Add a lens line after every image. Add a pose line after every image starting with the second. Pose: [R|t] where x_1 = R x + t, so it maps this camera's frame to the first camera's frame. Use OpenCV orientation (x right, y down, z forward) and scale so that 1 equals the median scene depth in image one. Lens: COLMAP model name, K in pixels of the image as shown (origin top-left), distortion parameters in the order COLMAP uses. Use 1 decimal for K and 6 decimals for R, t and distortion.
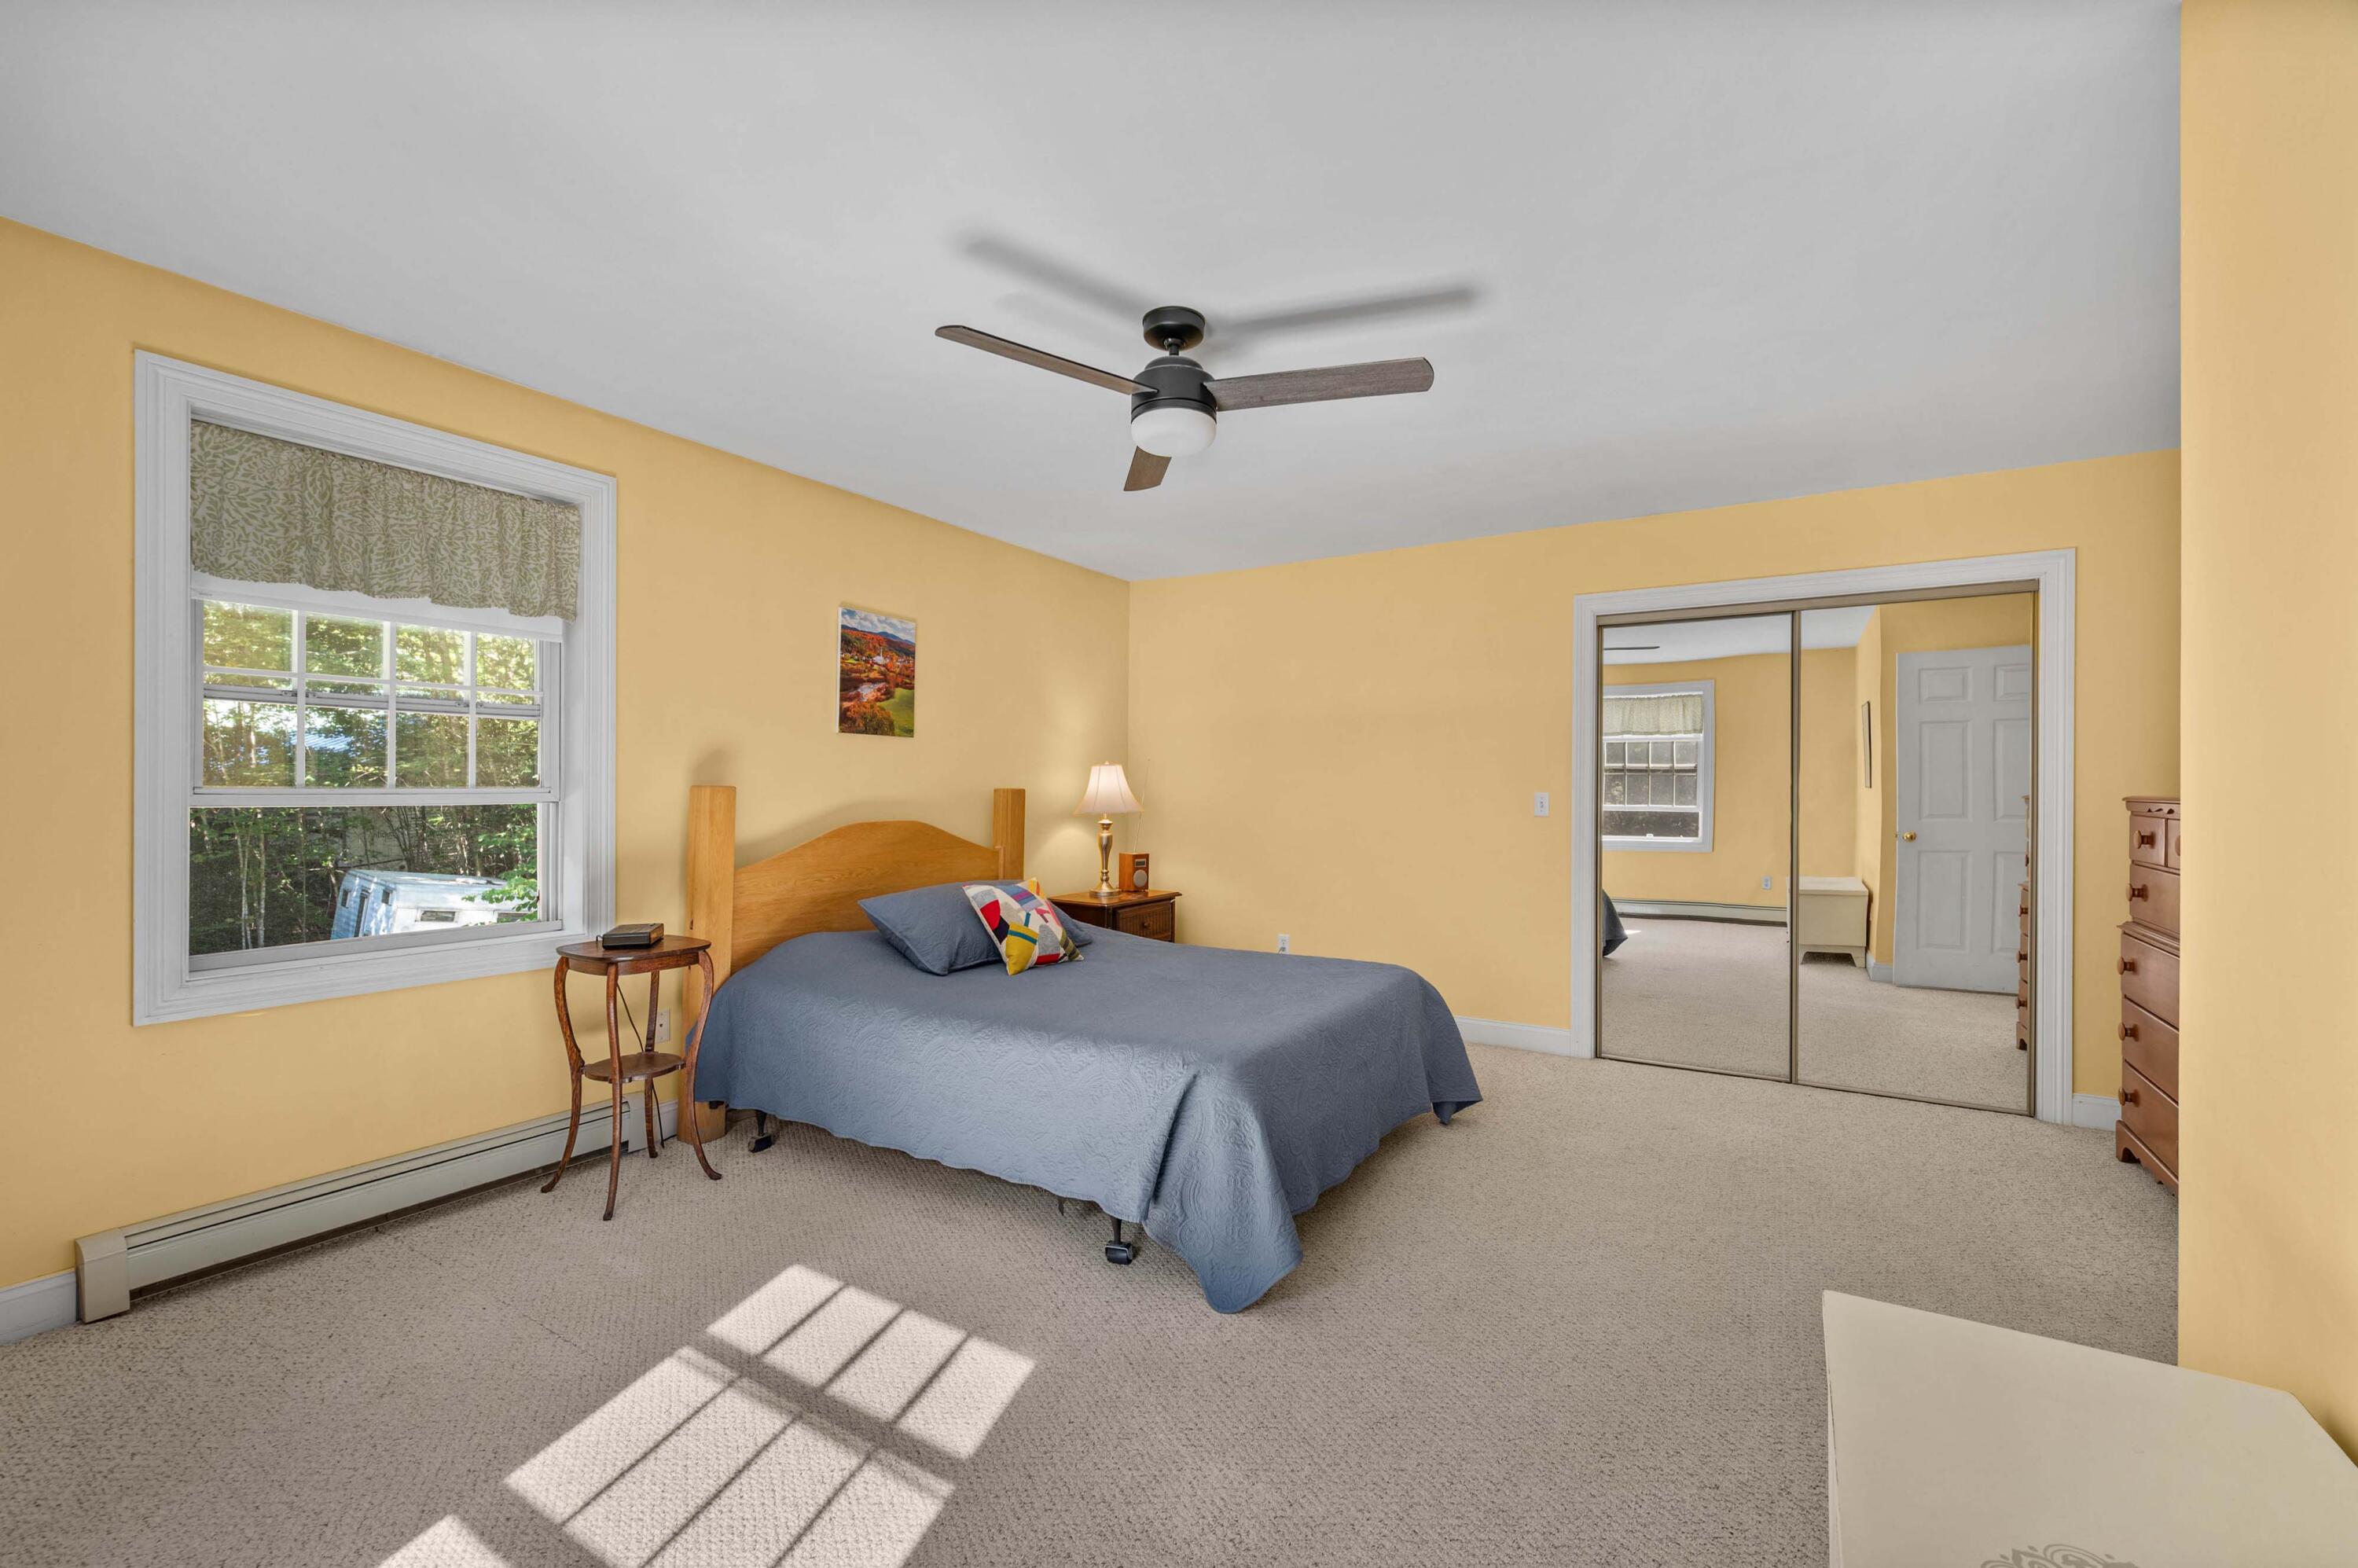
lens RADIAL K [[972.9, 0, 1192.1], [0, 972.9, 783.4], [0, 0, 1]] dist [-0.000814, -0.000114]
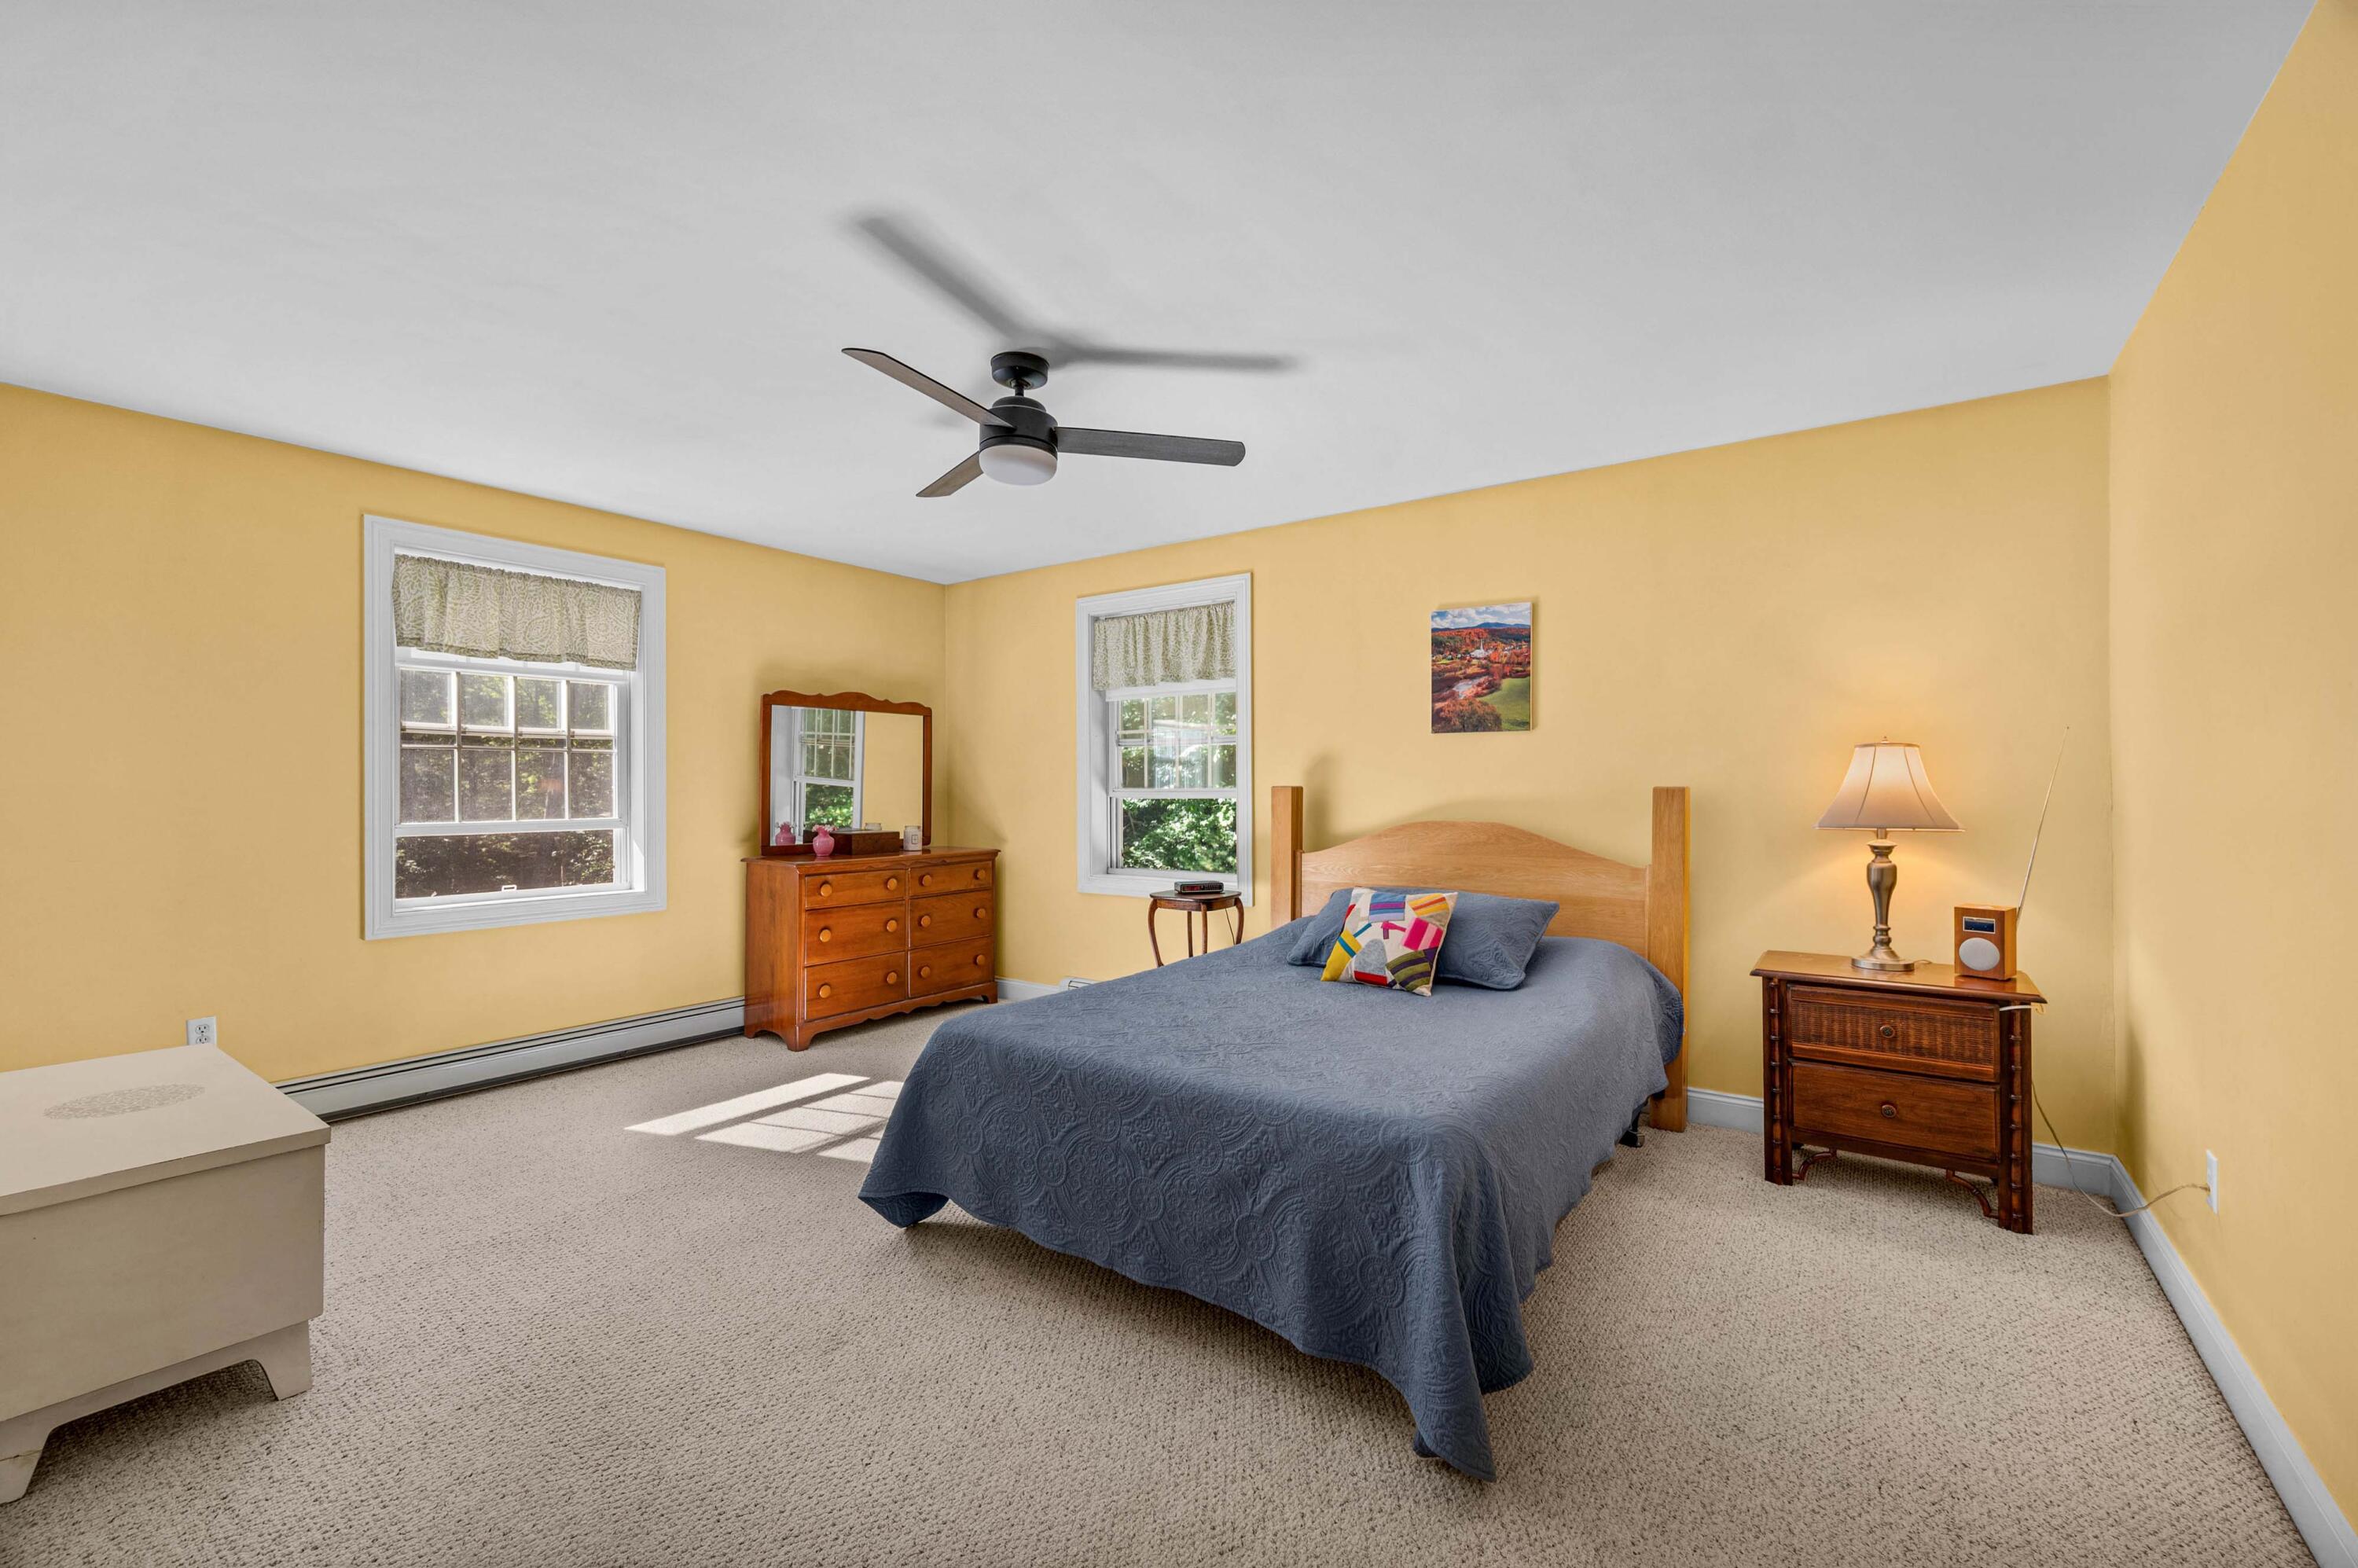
lens RADIAL K [[966.5, 0, 1179.0], [0, 966.5, 784.0], [0, 0, 1]] dist [-0.001681, -0.000223]
pose [[-0.071298, -0.004115, -0.997447, 0.656857], [0.005514, 0.999975, -0.004520, 0.004557], [0.997440, -0.005823, -0.071274, 0.779210]]
